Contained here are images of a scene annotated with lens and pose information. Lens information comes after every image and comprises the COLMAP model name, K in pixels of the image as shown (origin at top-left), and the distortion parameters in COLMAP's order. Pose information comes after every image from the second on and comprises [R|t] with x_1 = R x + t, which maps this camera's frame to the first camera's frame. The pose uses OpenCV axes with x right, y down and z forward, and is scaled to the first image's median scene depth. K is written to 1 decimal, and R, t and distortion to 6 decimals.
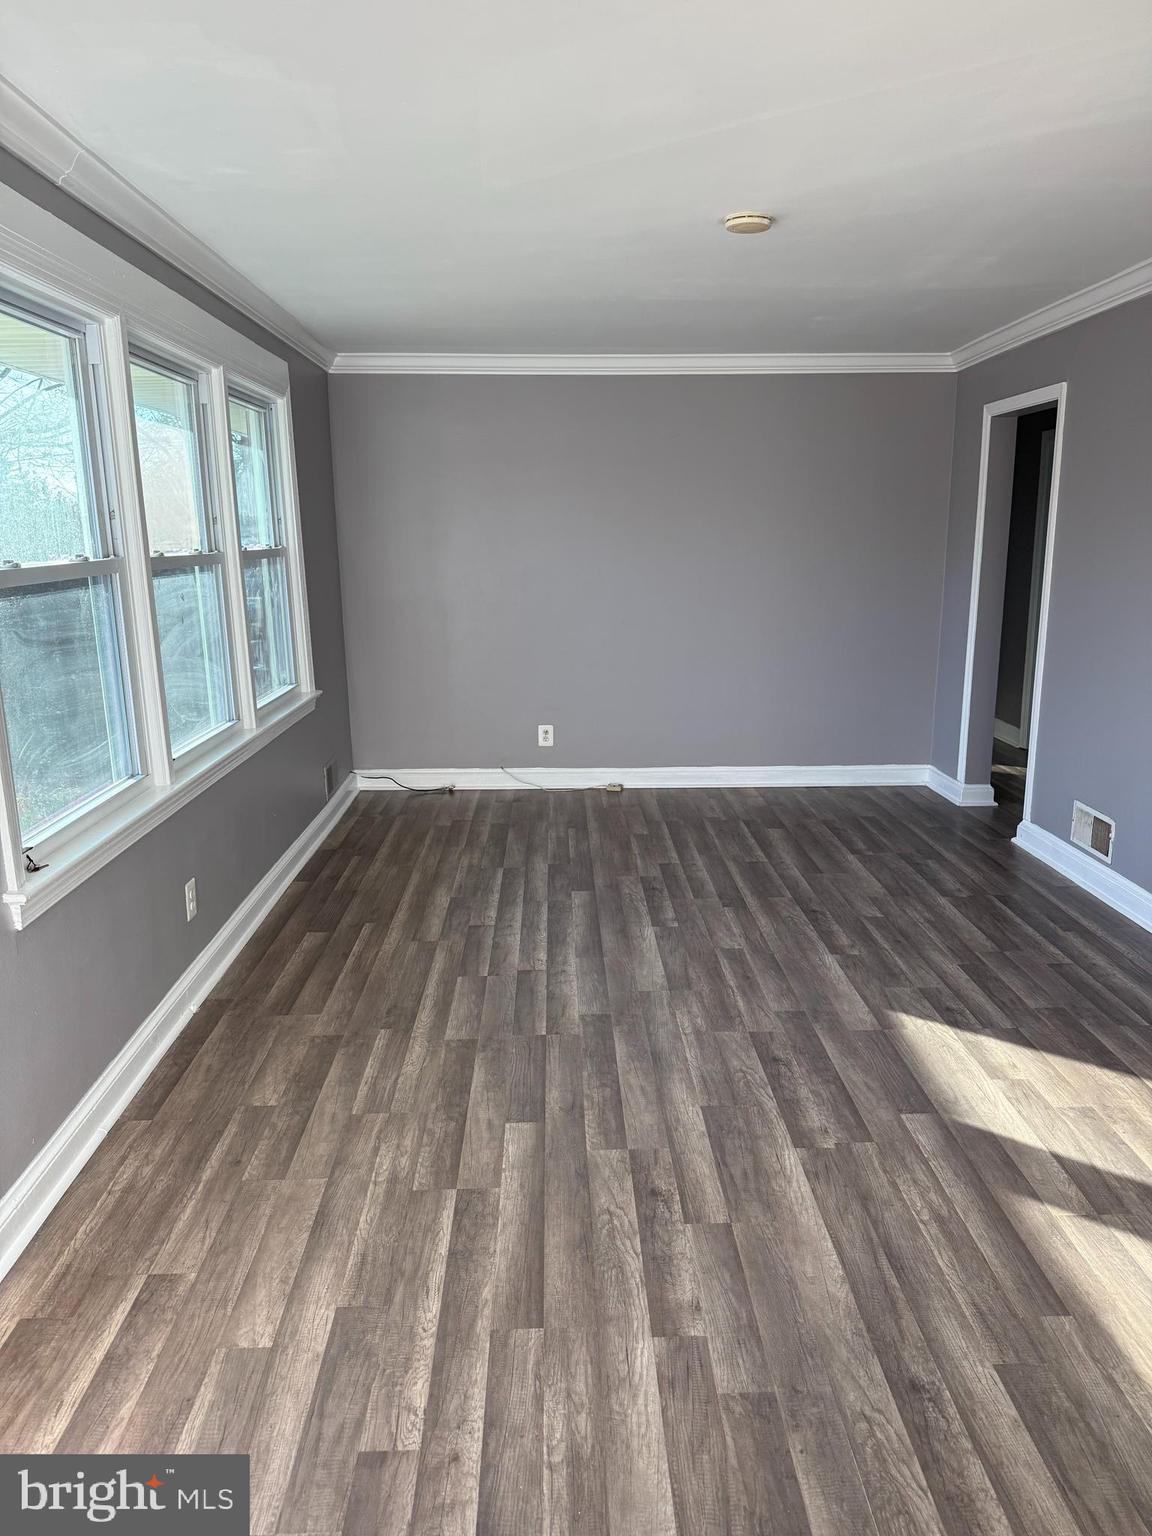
lens RADIAL K [[1077.8, 0, 575.6], [0, 1077.8, 768.0], [0, 0, 1]] dist [0.004075, -0.002921]
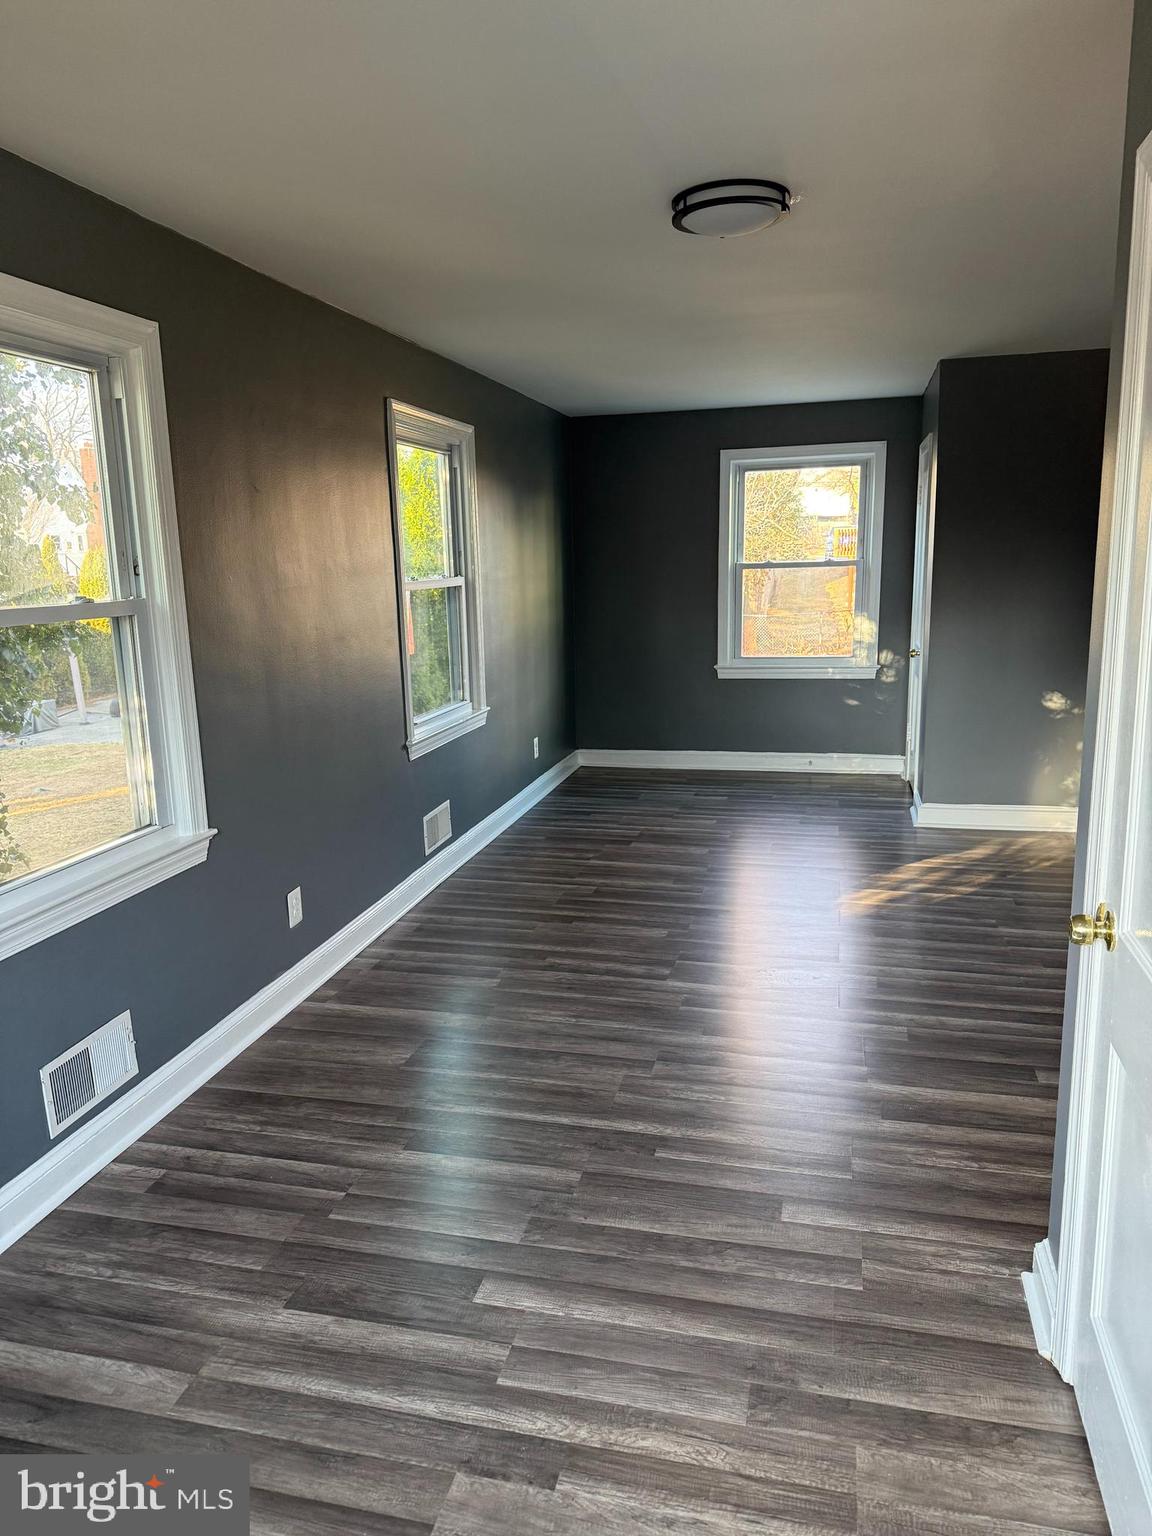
lens RADIAL K [[1077.8, 0, 574.9], [0, 1077.8, 771.5], [0, 0, 1]] dist [0.004075, -0.002921]
pose [[0.263875, -0.181795, 0.947270, -0.472004], [0.233067, 0.964994, 0.120272, -0.047484], [-0.935975, 0.189041, 0.297008, 0.264452]]
